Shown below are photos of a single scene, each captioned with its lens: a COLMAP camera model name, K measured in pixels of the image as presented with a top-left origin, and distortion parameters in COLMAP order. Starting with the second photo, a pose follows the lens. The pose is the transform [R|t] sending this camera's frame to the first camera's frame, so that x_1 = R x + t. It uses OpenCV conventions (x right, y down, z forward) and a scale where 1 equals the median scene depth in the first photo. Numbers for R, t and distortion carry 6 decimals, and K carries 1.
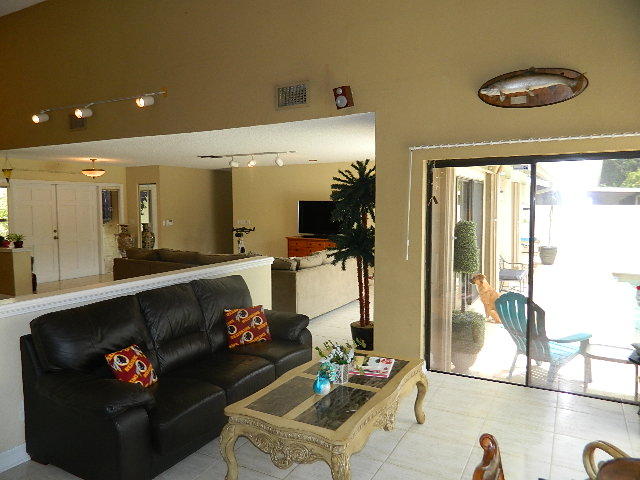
lens RADIAL K [[473.6, 0, 320.0], [0, 473.6, 240.0], [0, 0, 1]] dist [0.004123, -0.005896]
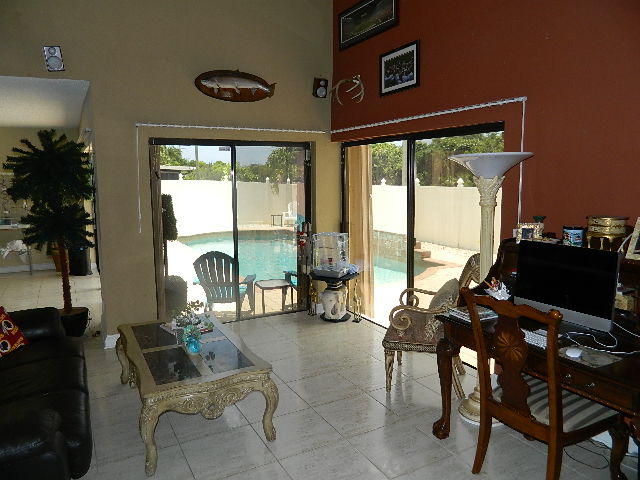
lens RADIAL K [[473.6, 0, 320.0], [0, 473.6, 240.0], [0, 0, 1]] dist [0.004123, -0.005896]
pose [[0.548127, -0.105326, 0.829737, -0.496010], [0.071015, 0.994318, 0.079305, 0.001945], [-0.833375, 0.015455, 0.552492, 0.117607]]
